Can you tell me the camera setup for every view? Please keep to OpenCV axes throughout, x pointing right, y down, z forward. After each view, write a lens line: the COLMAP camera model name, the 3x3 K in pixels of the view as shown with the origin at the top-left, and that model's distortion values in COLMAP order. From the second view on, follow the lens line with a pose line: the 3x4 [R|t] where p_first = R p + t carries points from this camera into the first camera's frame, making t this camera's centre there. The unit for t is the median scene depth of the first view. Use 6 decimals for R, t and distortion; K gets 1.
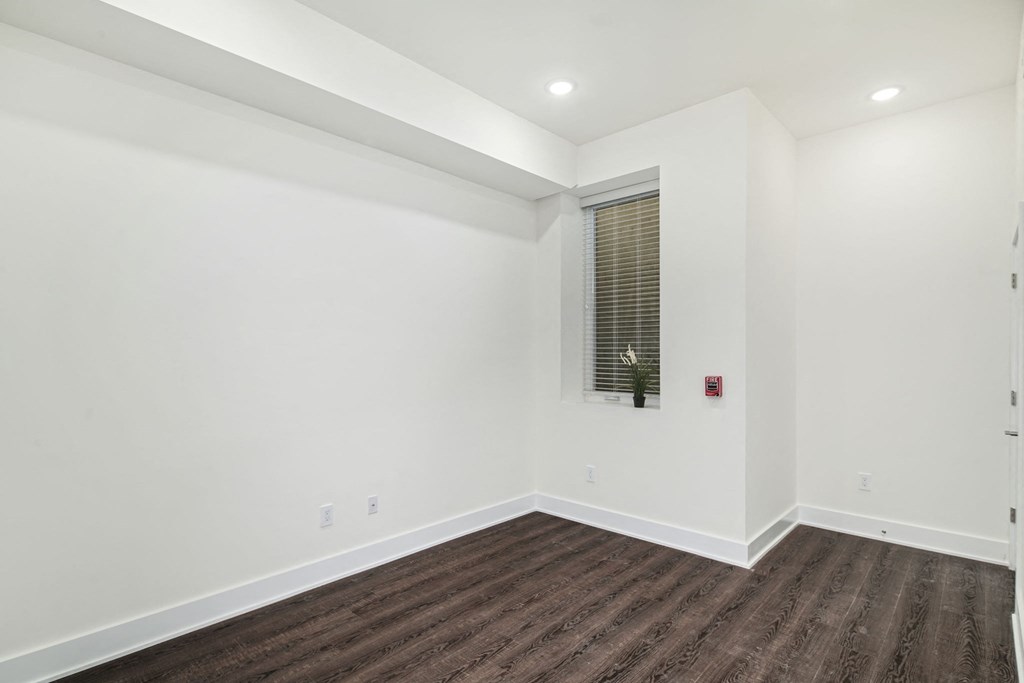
lens RADIAL K [[505.3, 0, 513.0], [0, 505.3, 348.1], [0, 0, 1]] dist [-0.002875, -0.000898]
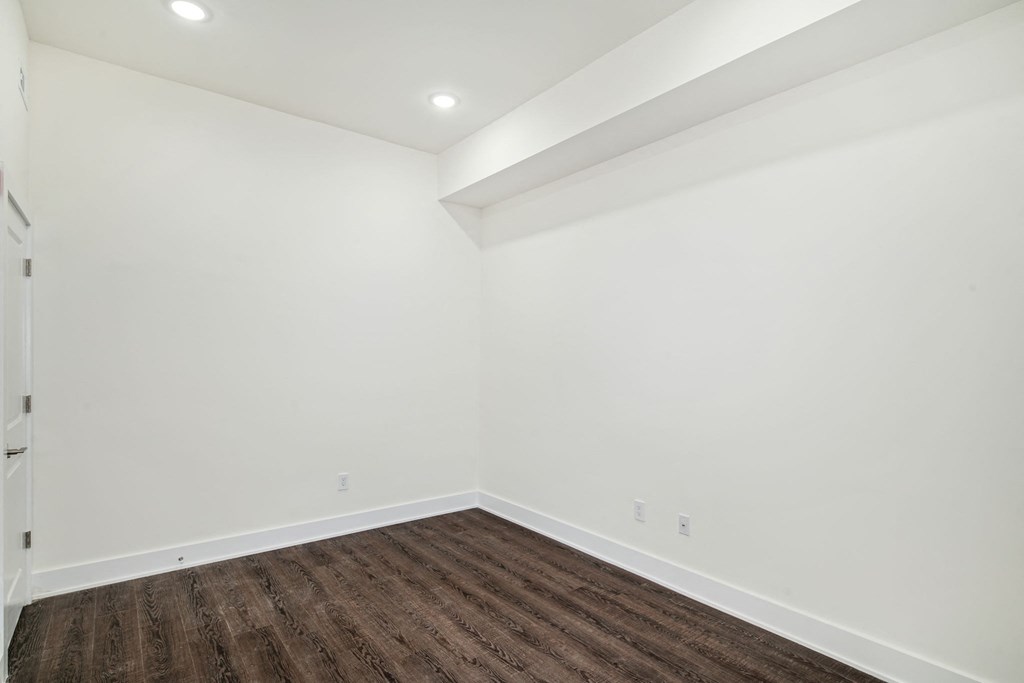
lens RADIAL K [[505.3, 0, 513.2], [0, 505.3, 339.7], [0, 0, 1]] dist [-0.002875, -0.000898]
pose [[-0.165480, -0.030689, -0.985736, 0.838555], [0.005007, 0.999477, -0.031958, 0.000810], [0.986200, -0.010224, -0.165240, 1.033109]]
